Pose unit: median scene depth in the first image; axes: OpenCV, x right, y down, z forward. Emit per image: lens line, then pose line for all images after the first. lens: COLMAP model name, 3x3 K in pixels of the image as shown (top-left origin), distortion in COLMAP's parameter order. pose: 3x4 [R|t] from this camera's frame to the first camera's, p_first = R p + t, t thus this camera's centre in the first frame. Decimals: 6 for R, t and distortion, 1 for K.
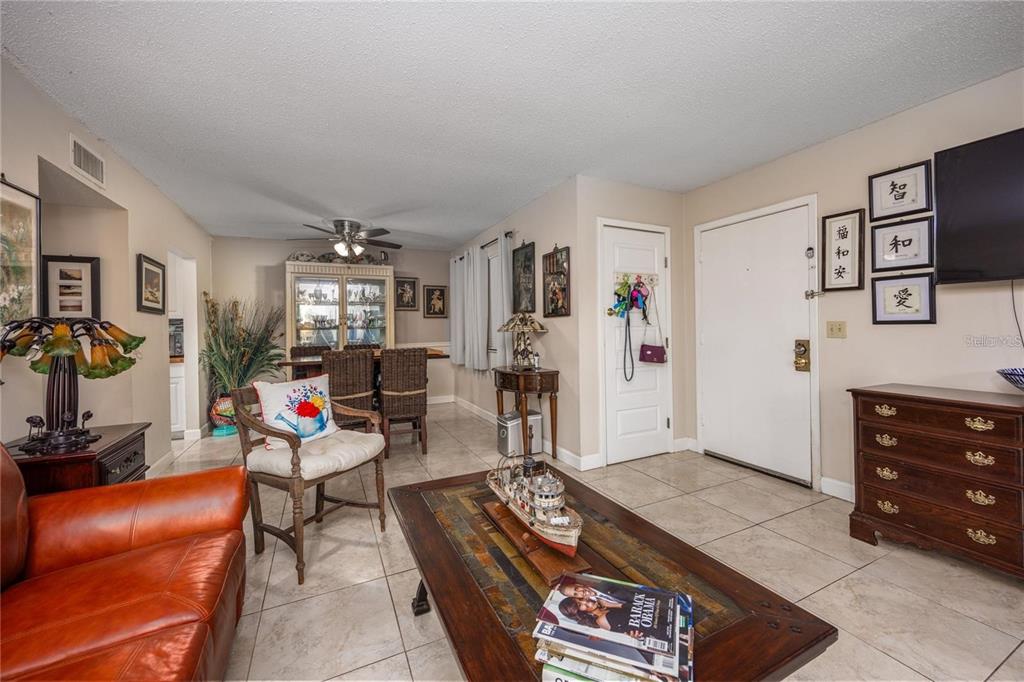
lens RADIAL K [[406.9, 0, 522.5], [0, 406.9, 326.7], [0, 0, 1]] dist [0.001232, 0.000004]
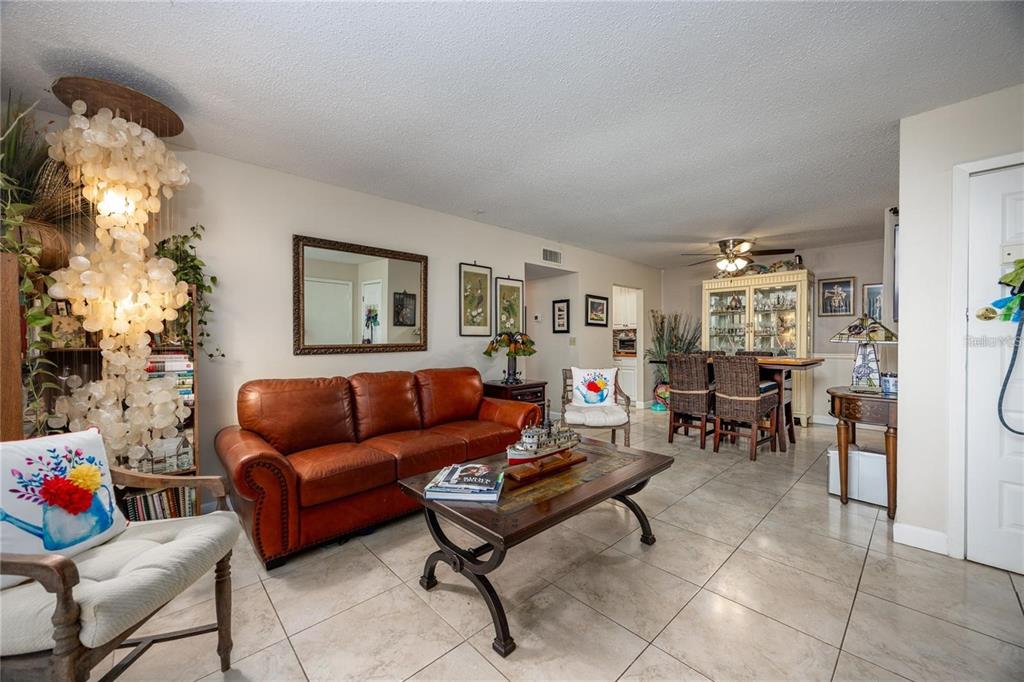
lens RADIAL K [[390.1, 0, 512.0], [0, 390.1, 341.0], [0, 0, 1]] dist [-0.001251, -0.000048]
pose [[0.290811, 0.021942, -0.956529, 0.571297], [0.000586, 0.999733, 0.023111, -0.010293], [0.956780, -0.007281, 0.290721, 0.160149]]
